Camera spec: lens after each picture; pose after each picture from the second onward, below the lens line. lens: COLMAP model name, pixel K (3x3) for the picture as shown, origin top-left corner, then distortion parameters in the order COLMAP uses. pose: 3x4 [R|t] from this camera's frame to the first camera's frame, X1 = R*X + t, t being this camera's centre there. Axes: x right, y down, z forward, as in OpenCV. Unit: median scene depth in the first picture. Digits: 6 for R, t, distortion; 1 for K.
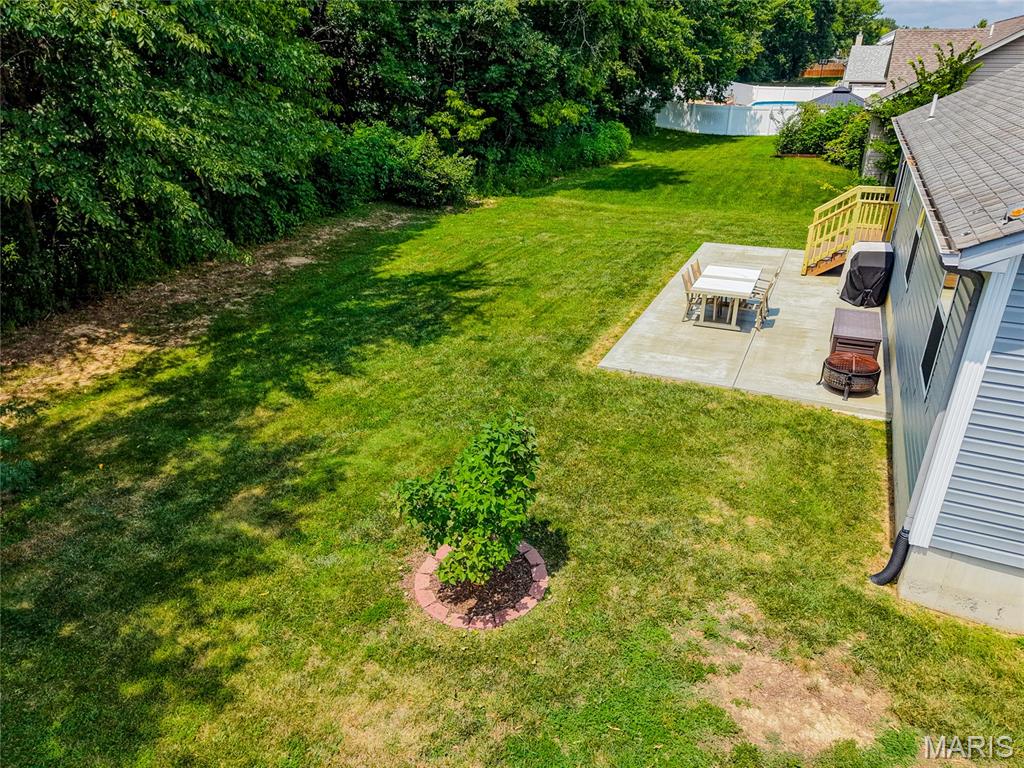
lens RADIAL K [[689.6, 0, 509.1], [0, 689.6, 387.9], [0, 0, 1]] dist [0.024306, -0.033788]
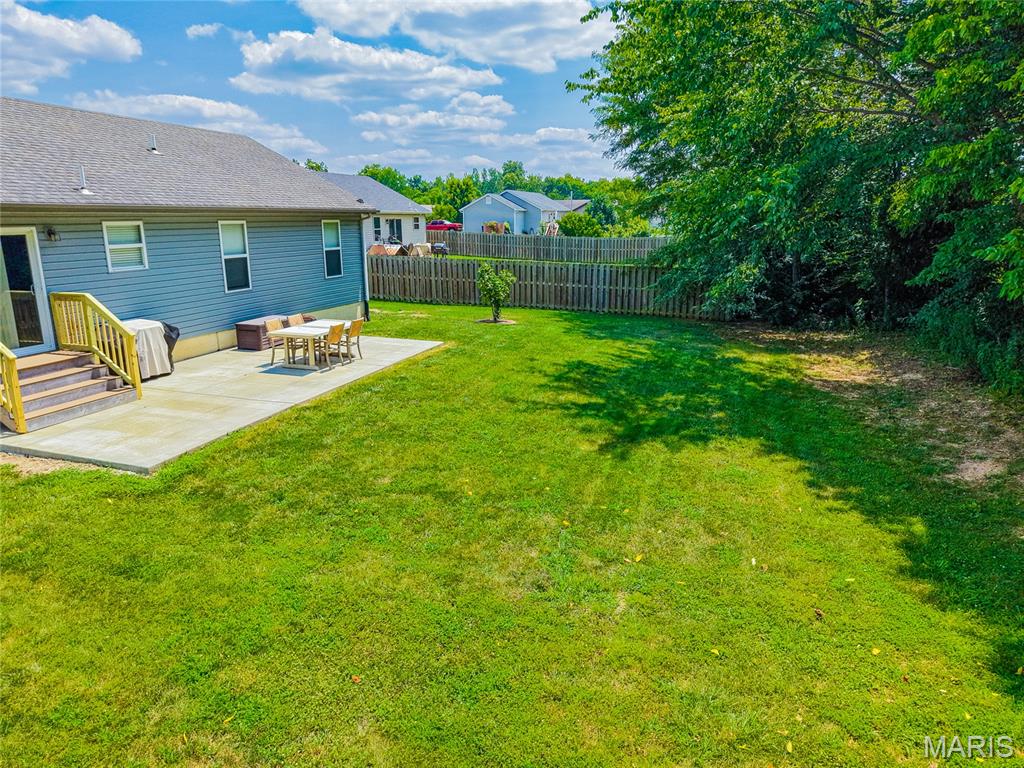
lens RADIAL K [[689.6, 0, 509.1], [0, 689.6, 387.9], [0, 0, 1]] dist [0.024306, -0.033788]
pose [[-0.993126, 0.034947, -0.111708, 0.107430], [-0.043854, 0.773771, 0.631945, -0.615595], [0.108522, 0.632500, -0.766920, 1.501290]]
